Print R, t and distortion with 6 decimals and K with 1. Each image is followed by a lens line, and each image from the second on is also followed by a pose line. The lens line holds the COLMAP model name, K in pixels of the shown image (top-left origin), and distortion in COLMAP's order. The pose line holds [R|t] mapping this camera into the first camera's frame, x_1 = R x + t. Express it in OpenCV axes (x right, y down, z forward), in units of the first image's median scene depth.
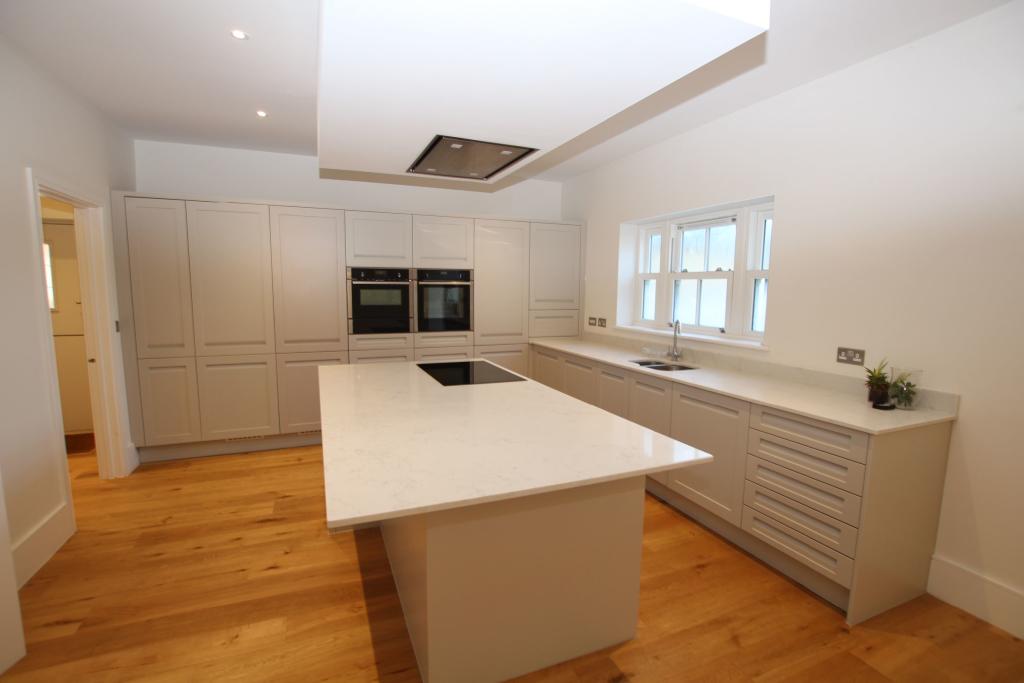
lens RADIAL K [[476.3, 0, 516.5], [0, 476.3, 344.6], [0, 0, 1]] dist [-0.028436, 0.000279]
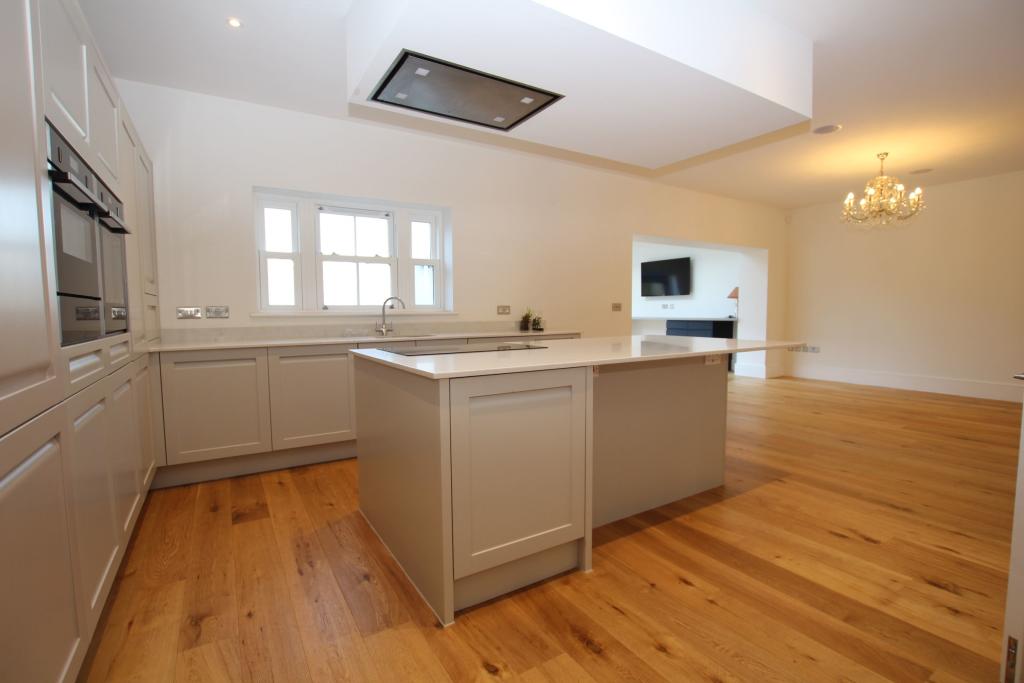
lens RADIAL K [[476.3, 0, 516.5], [0, 476.3, 344.6], [0, 0, 1]] dist [-0.028436, 0.000279]
pose [[-0.160214, -0.082393, 0.983638, -0.822457], [0.126948, 0.986515, 0.103311, -0.020233], [-0.978885, 0.141423, -0.147594, 0.907730]]
